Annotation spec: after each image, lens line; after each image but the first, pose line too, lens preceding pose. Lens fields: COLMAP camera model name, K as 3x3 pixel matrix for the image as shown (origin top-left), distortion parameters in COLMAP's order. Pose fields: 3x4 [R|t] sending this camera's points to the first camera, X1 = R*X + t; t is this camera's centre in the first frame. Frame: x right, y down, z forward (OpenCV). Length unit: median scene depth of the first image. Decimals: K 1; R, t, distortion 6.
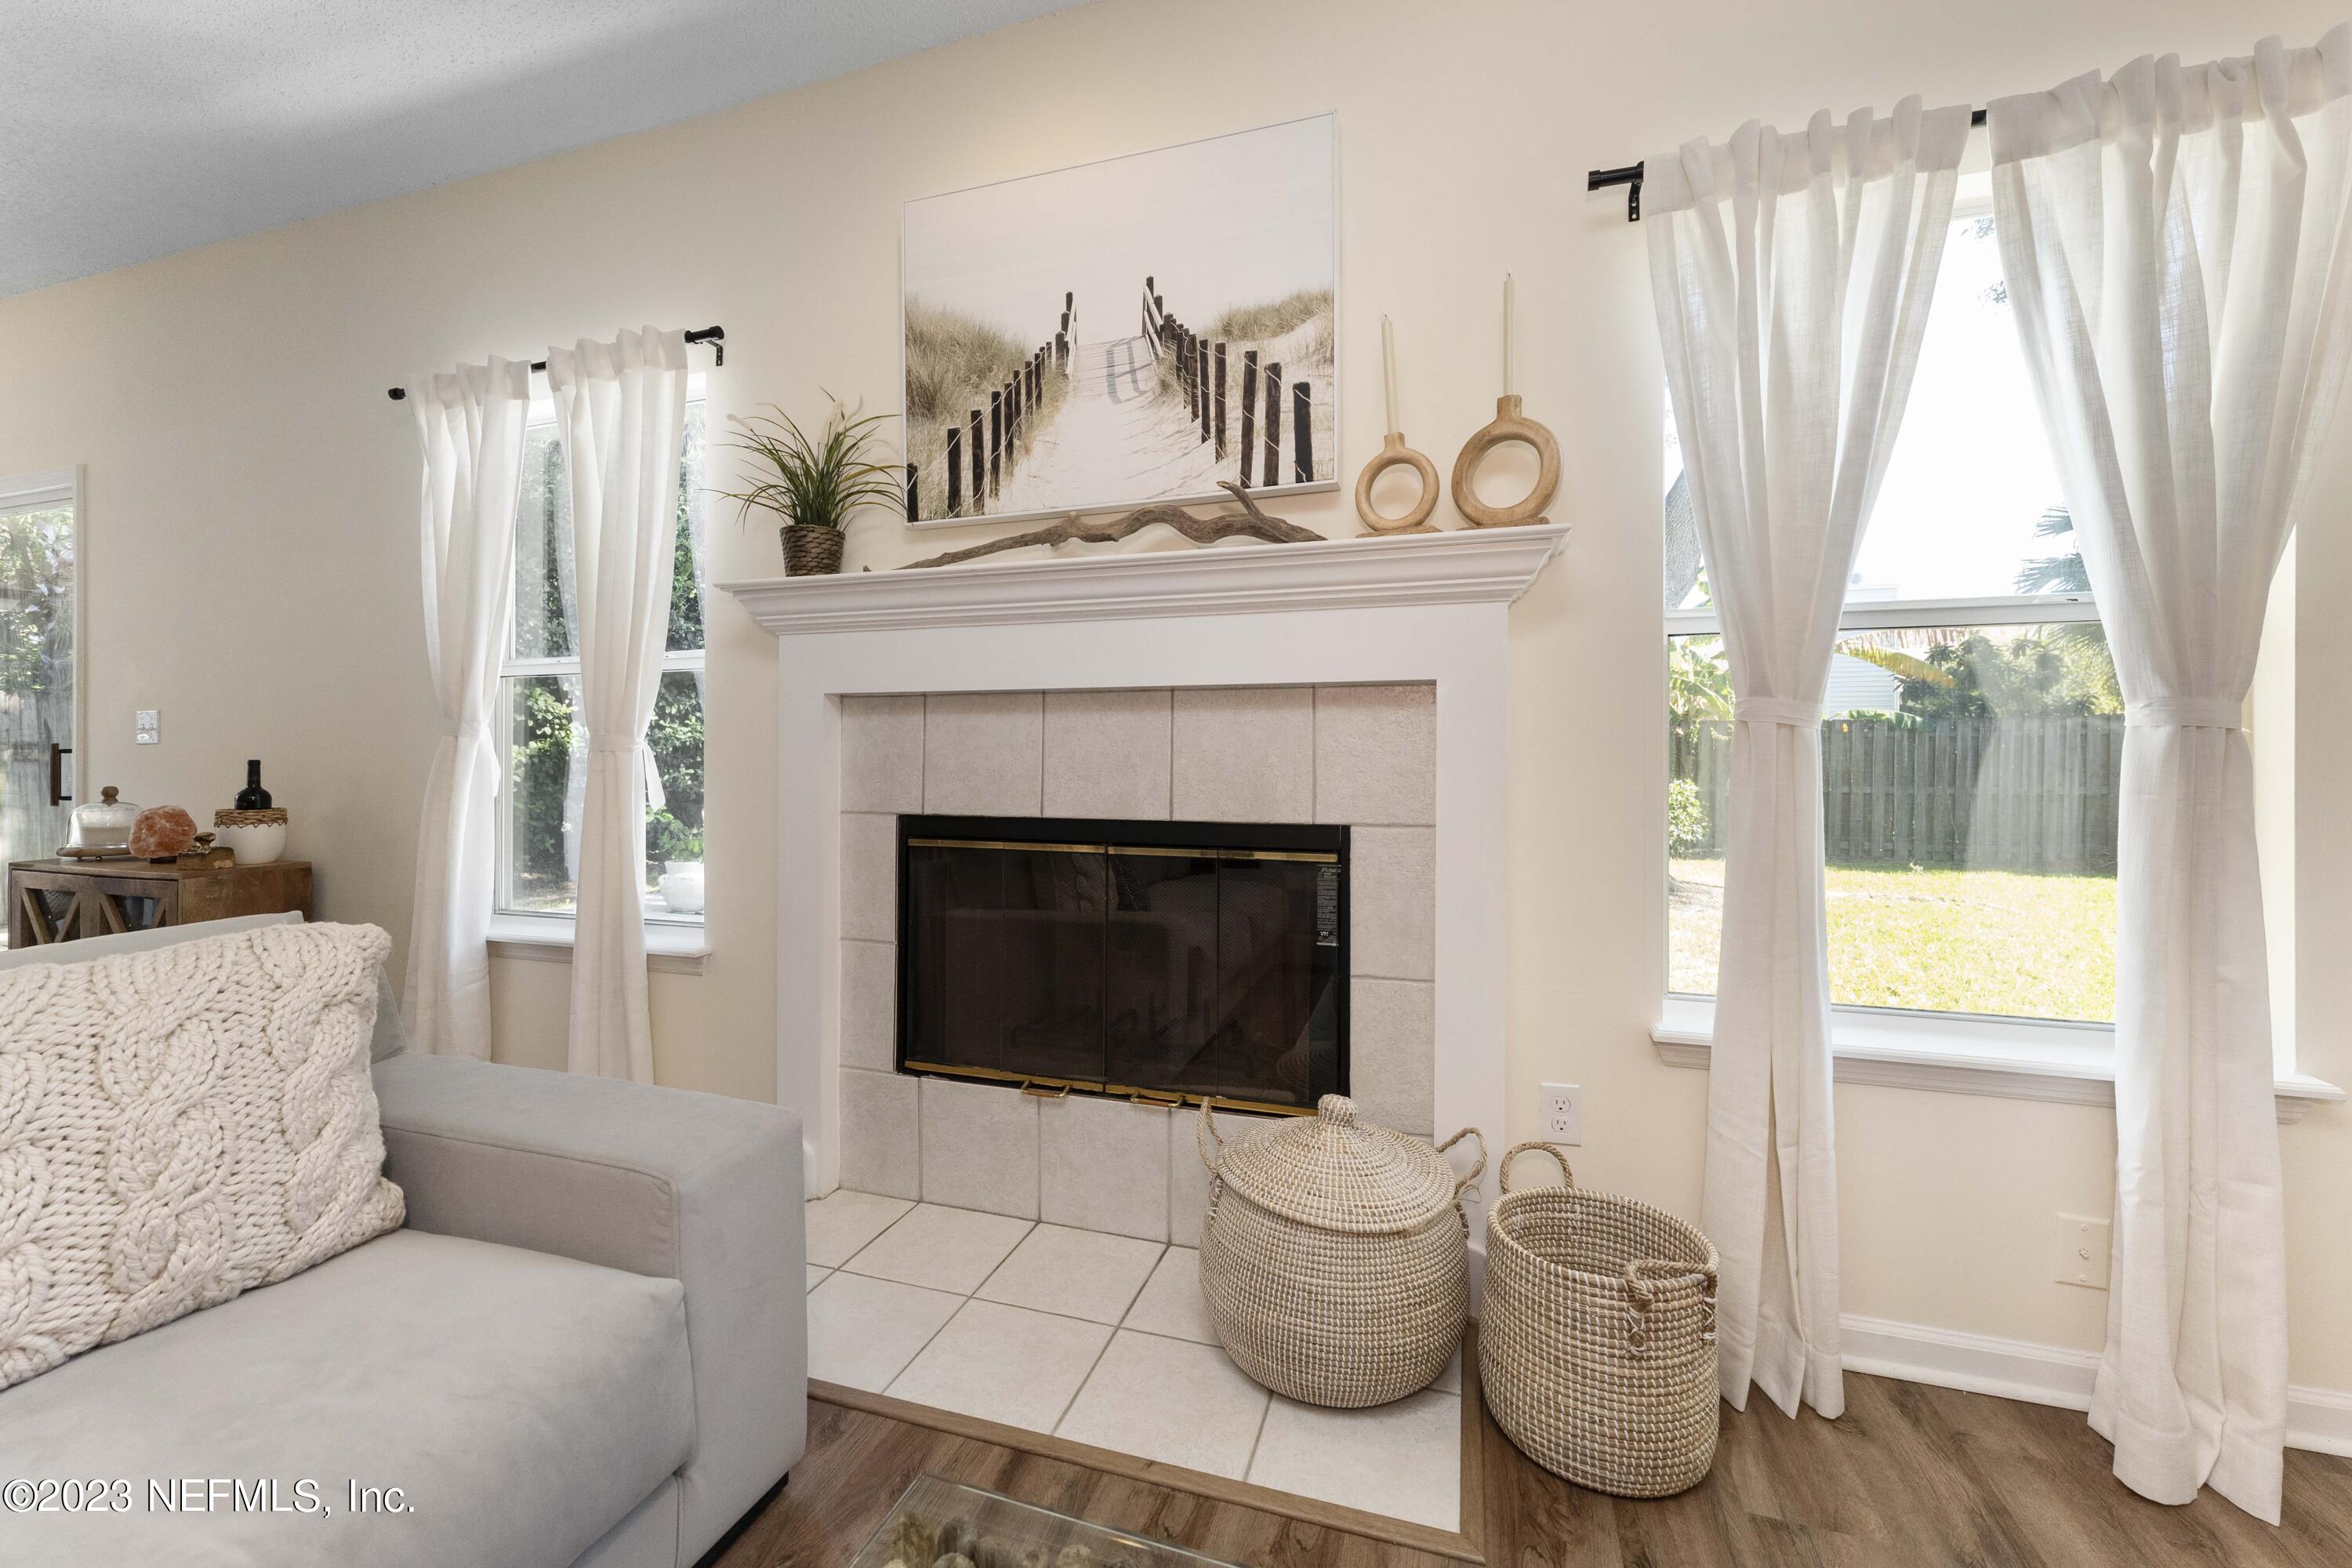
lens RADIAL K [[946.2, 0, 1175.7], [0, 946.2, 773.3], [0, 0, 1]] dist [0.000244, 0.000142]
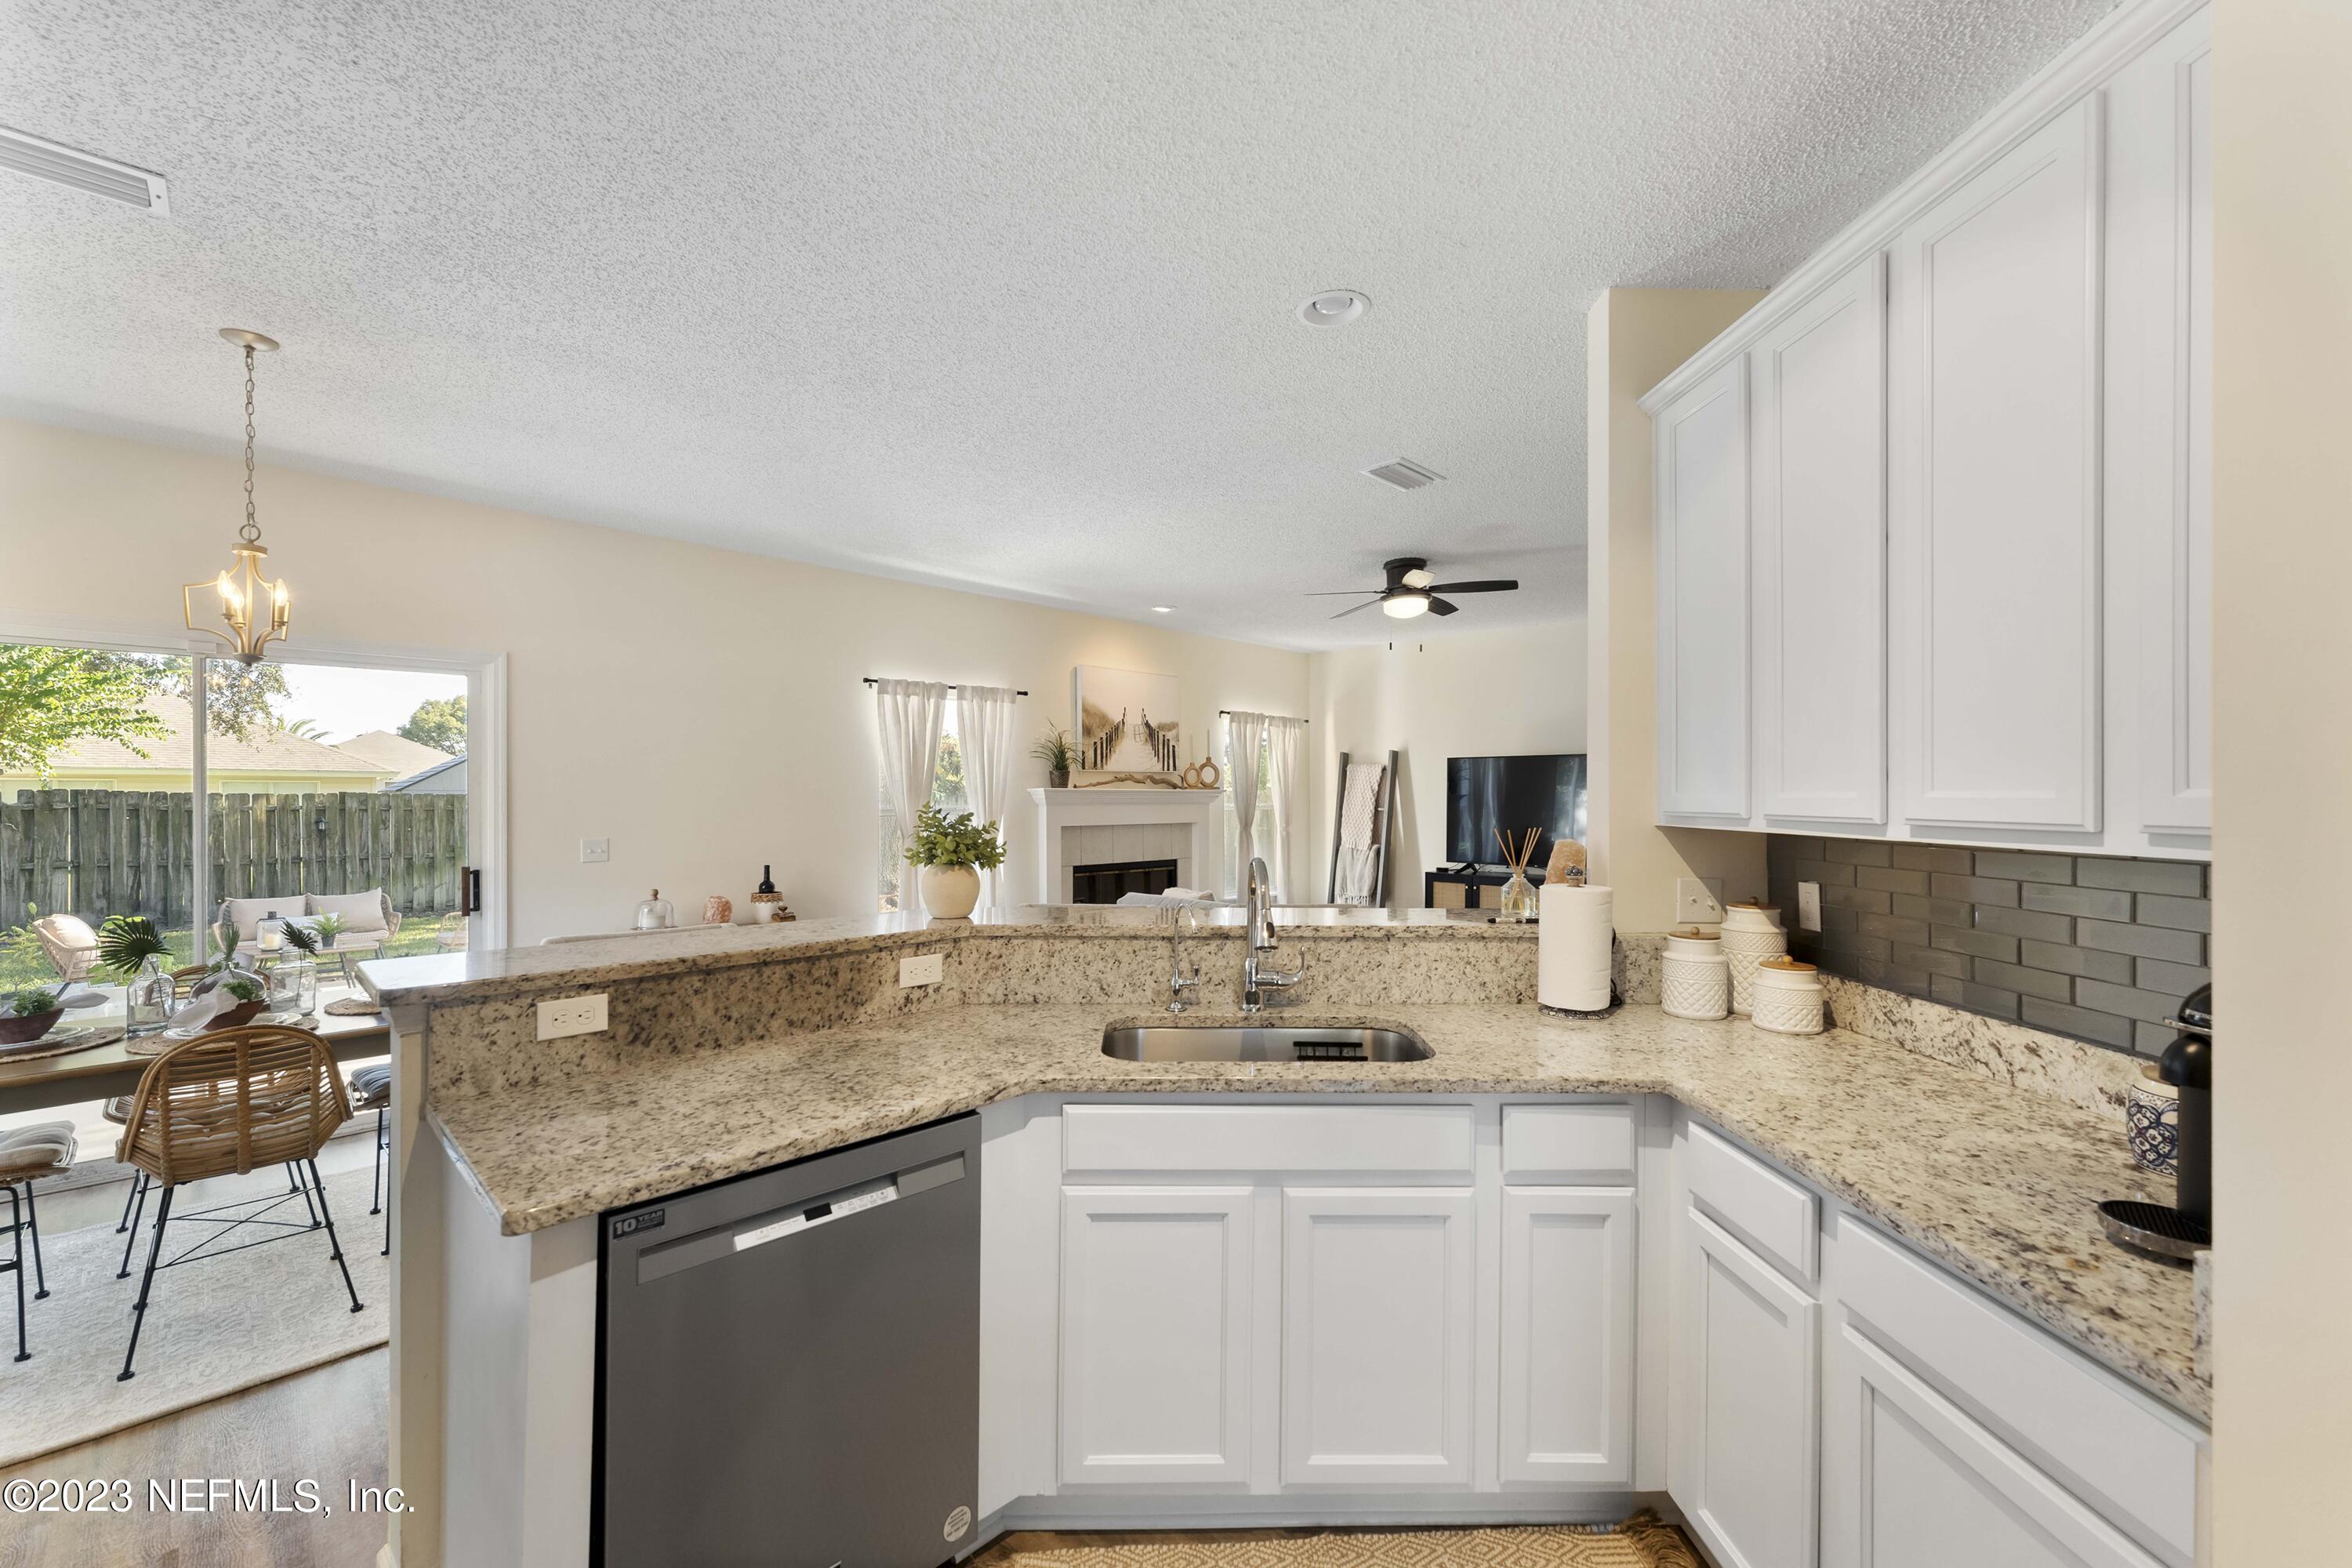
lens RADIAL K [[946.2, 0, 1168.3], [0, 946.2, 794.7], [0, 0, 1]] dist [0.000244, 0.000142]
pose [[0.449502, -0.002824, 0.893275, -3.093218], [0.006453, 0.999979, -0.000085, -0.197161], [-0.893256, 0.005803, 0.449511, -0.661651]]
